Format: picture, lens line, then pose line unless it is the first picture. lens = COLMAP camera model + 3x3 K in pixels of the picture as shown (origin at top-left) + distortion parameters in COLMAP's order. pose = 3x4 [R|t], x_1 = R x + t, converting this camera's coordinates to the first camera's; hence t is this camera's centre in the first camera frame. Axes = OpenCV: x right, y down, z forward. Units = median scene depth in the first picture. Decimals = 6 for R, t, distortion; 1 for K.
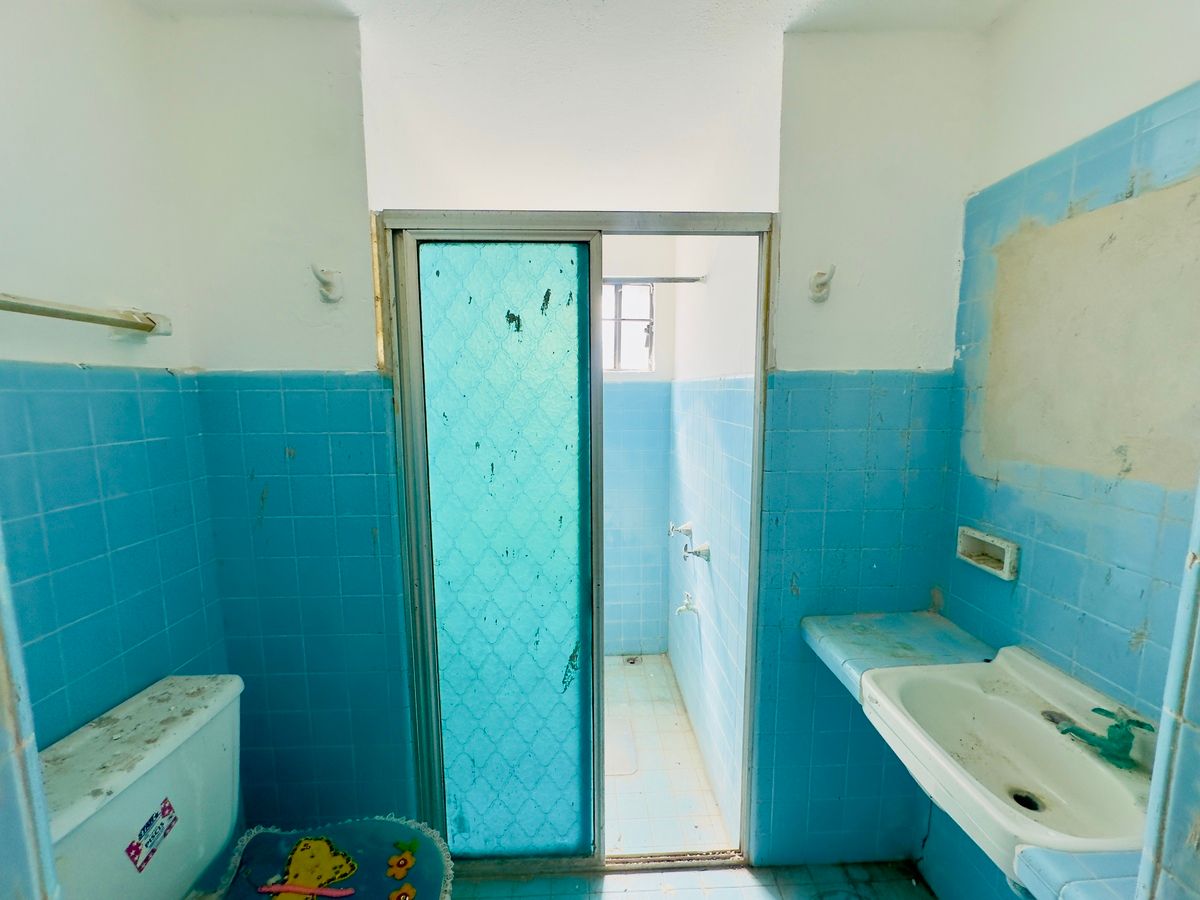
lens RADIAL K [[487.2, 0, 600.0], [0, 487.2, 450.0], [0, 0, 1]] dist [0.011303, -0.000161]
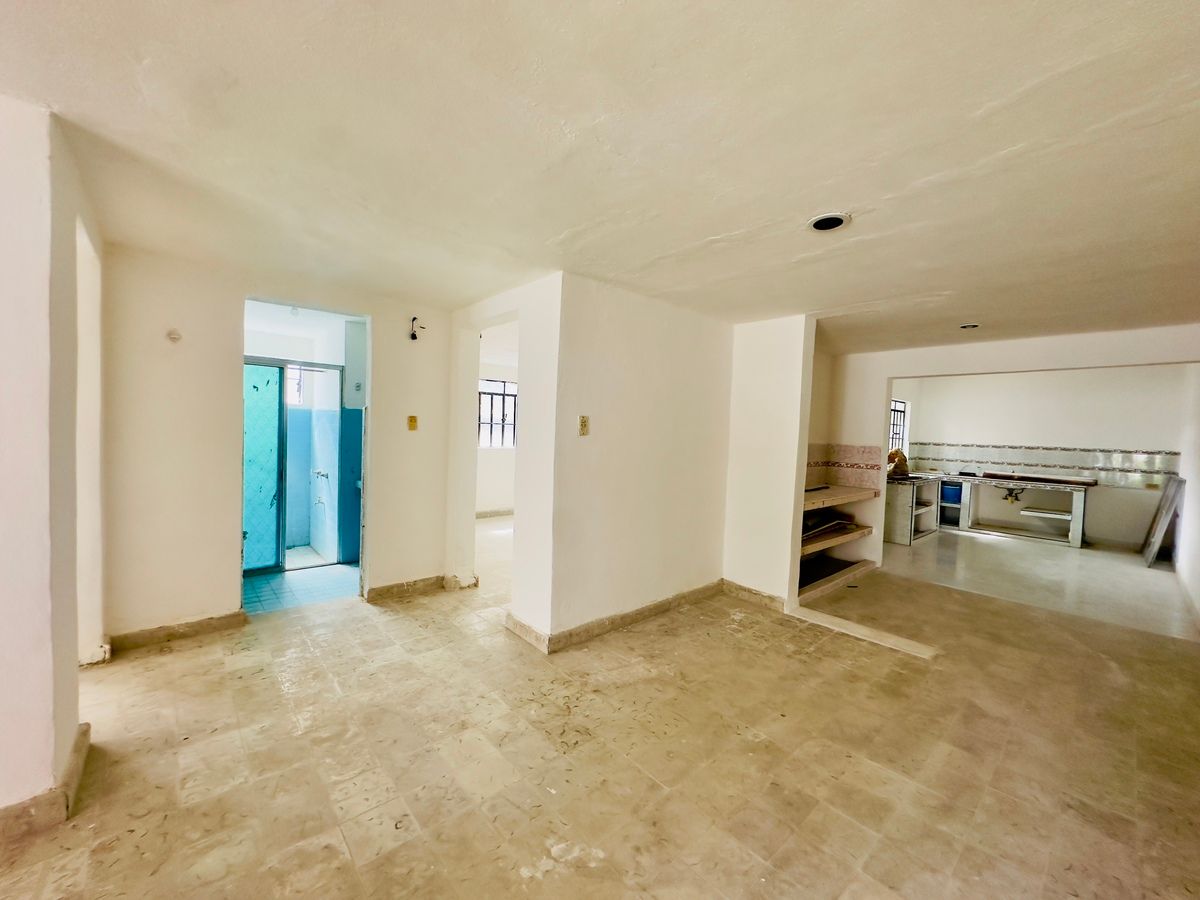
lens RADIAL K [[459.5, 0, 600.0], [0, 459.5, 450.0], [0, 0, 1]] dist [-0.022882, 0.003376]
pose [[0.759119, 0.007427, 0.650910, -0.359702], [0.035616, 0.997963, -0.052924, 0.353571], [-0.649977, 0.063358, 0.757308, -2.496071]]
